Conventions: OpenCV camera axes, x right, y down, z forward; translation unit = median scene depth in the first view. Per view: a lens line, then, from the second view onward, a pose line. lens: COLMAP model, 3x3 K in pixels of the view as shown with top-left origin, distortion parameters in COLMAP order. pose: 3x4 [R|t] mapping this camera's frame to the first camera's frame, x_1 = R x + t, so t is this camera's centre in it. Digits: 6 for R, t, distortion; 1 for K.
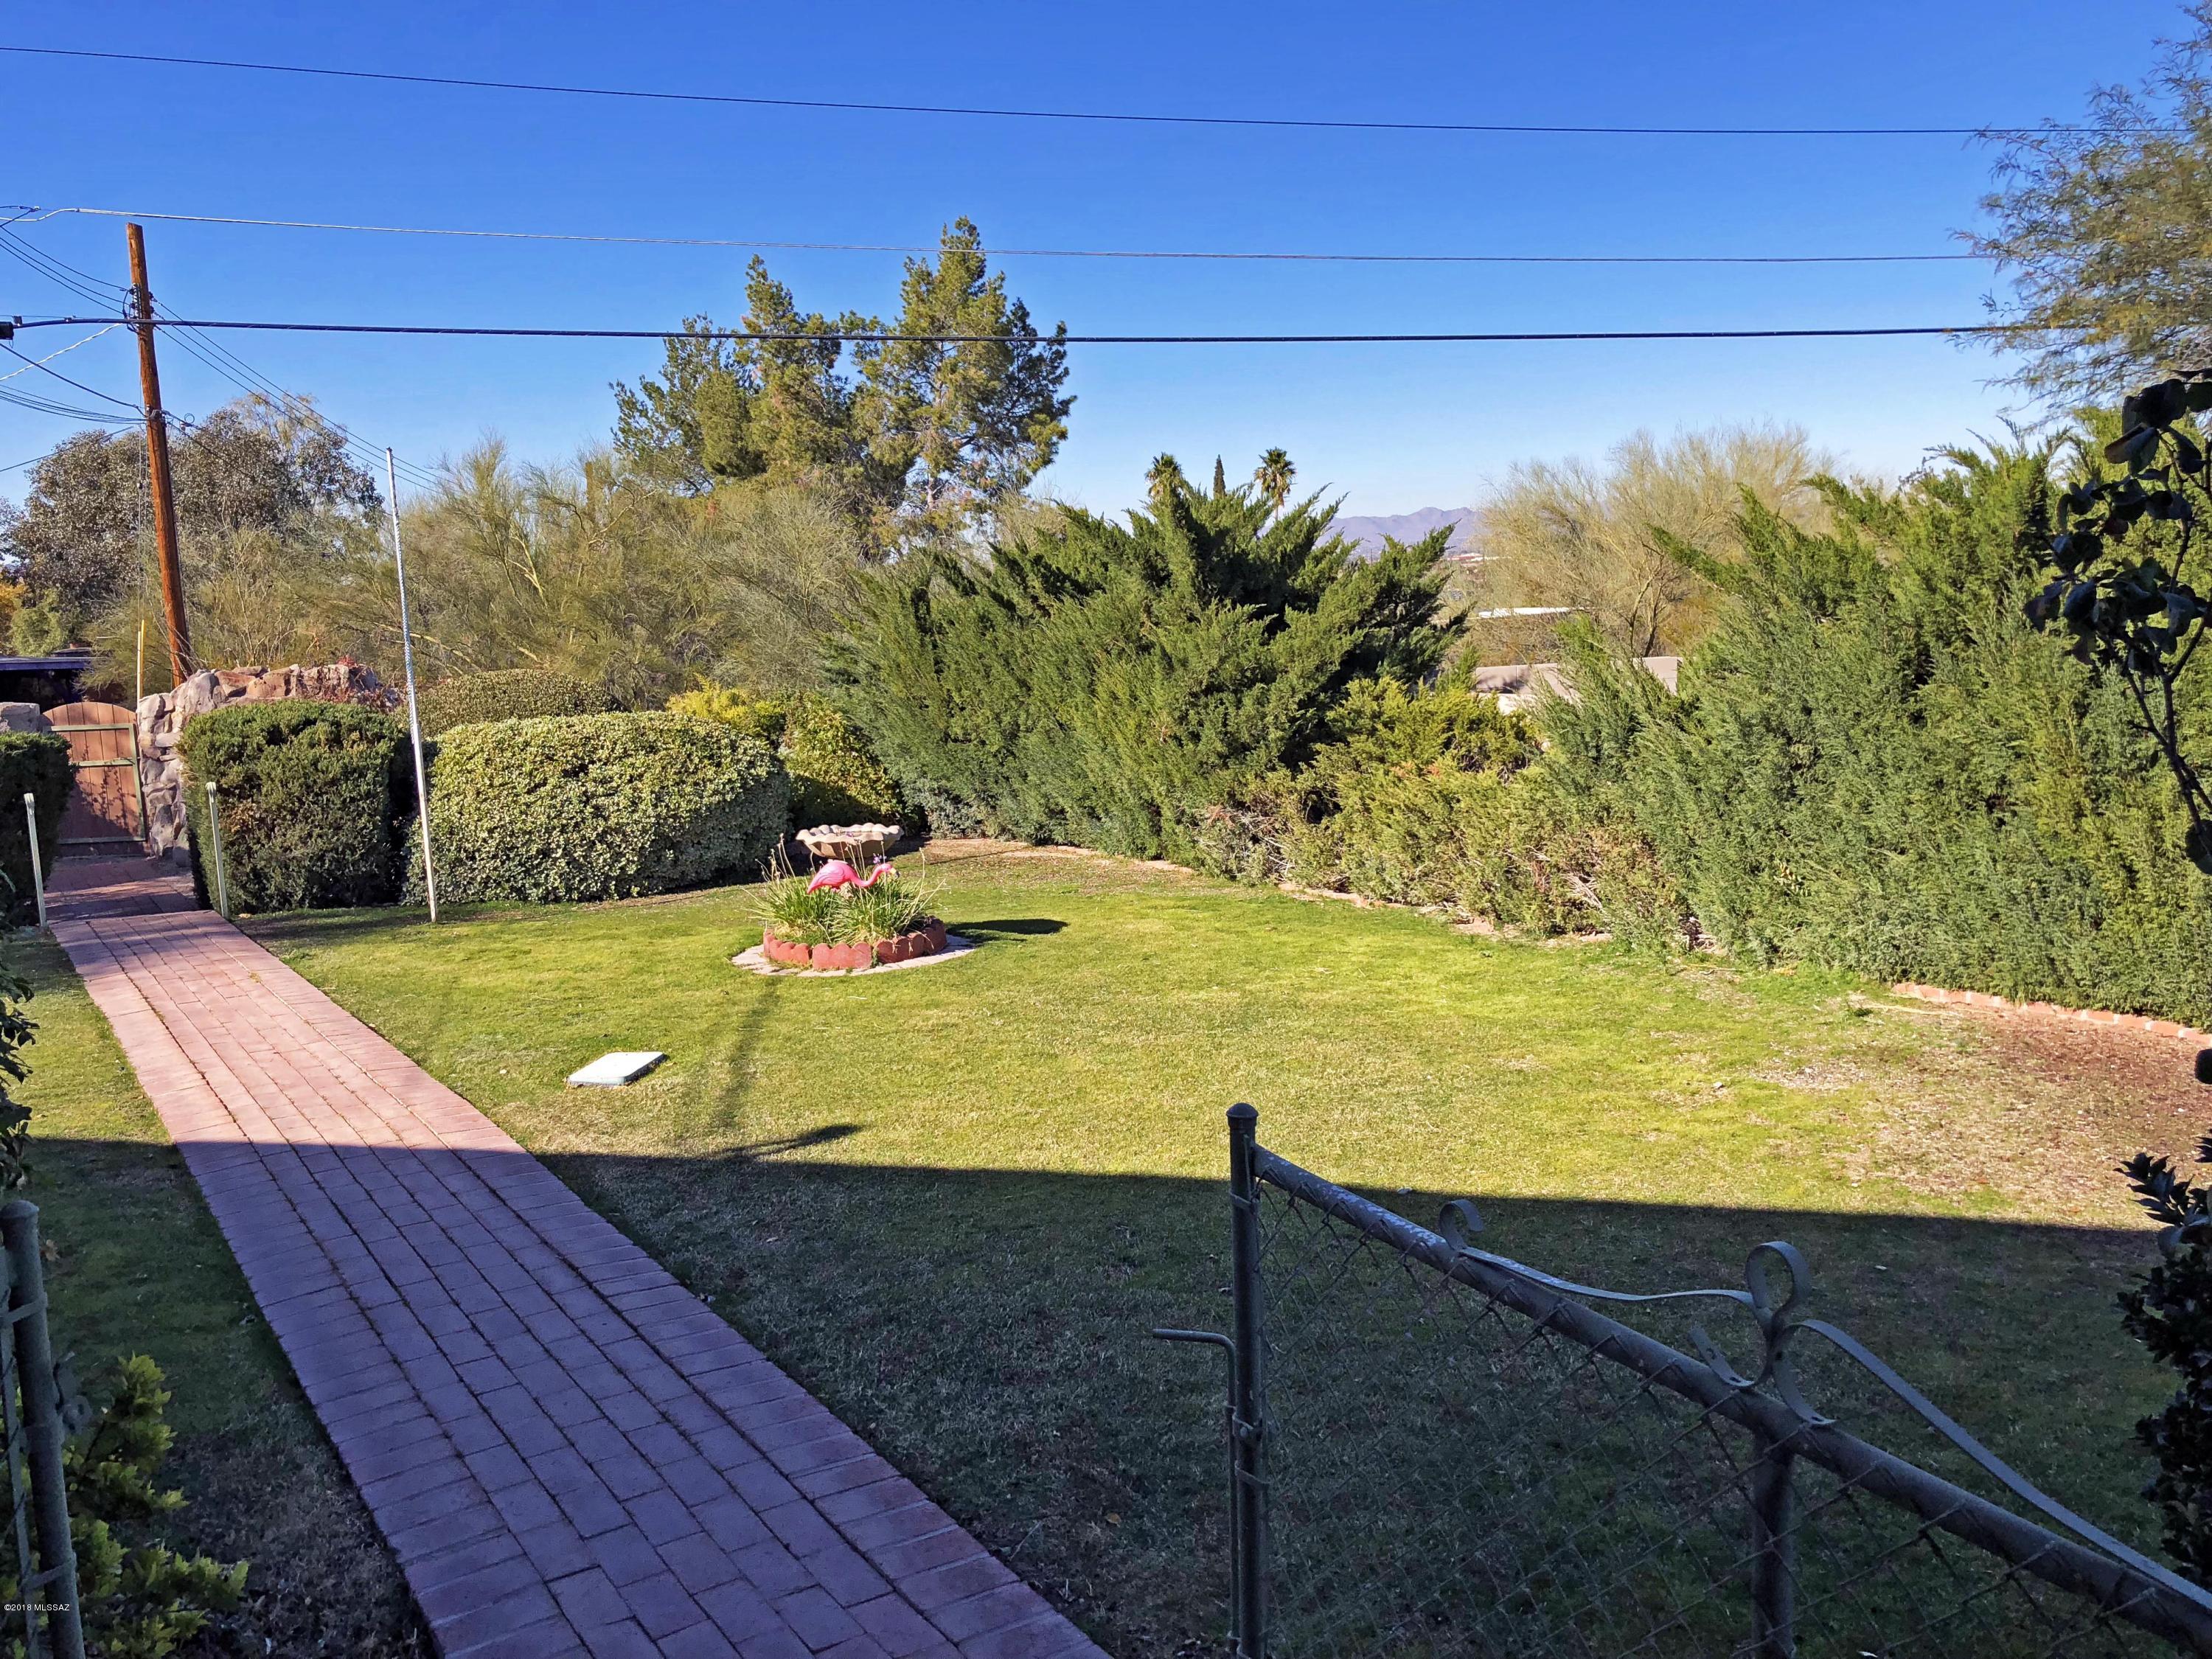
lens RADIAL K [[1795.8, 0, 1099.7], [0, 1795.8, 826.7], [0, 0, 1]] dist [0.070733, -0.099805]
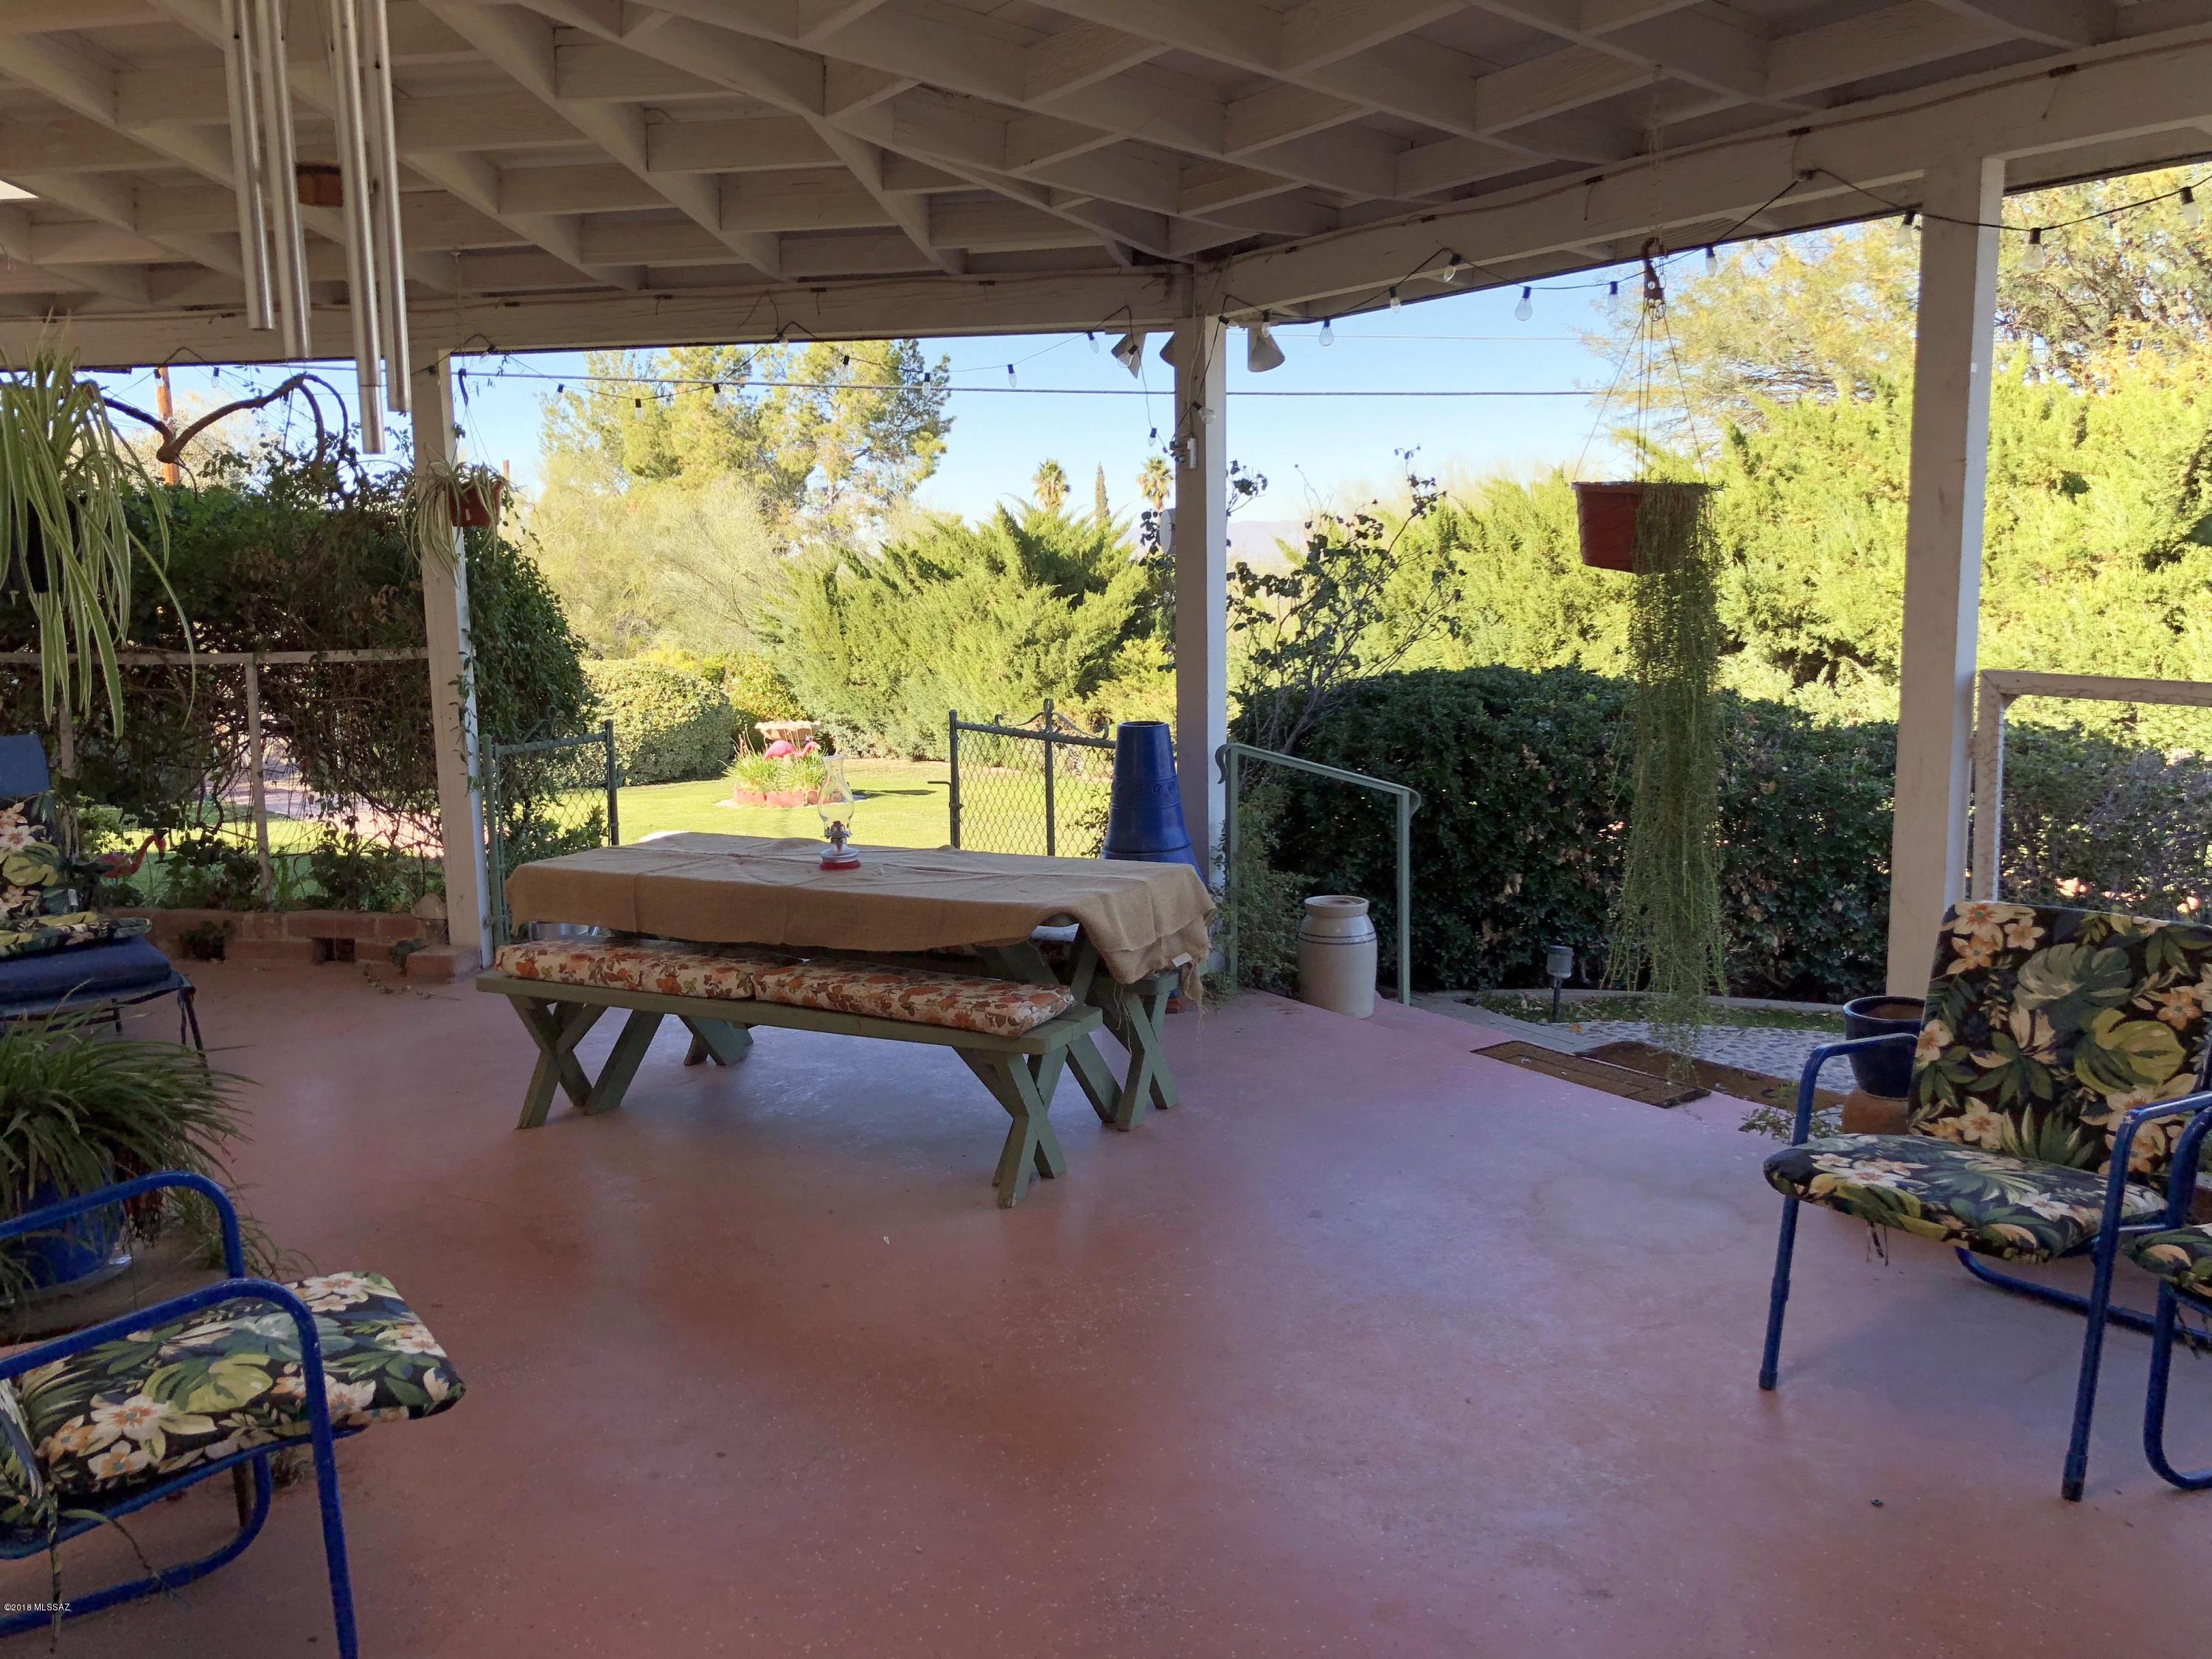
lens RADIAL K [[1799.5, 0, 1100.6], [0, 1799.5, 837.8], [0, 0, 1]] dist [0.081416, -0.154137]
pose [[0.998116, 0.006837, 0.060976, 0.026012], [-0.007130, 0.999964, 0.004593, 0.065476], [-0.060942, -0.005019, 0.998129, -0.415308]]
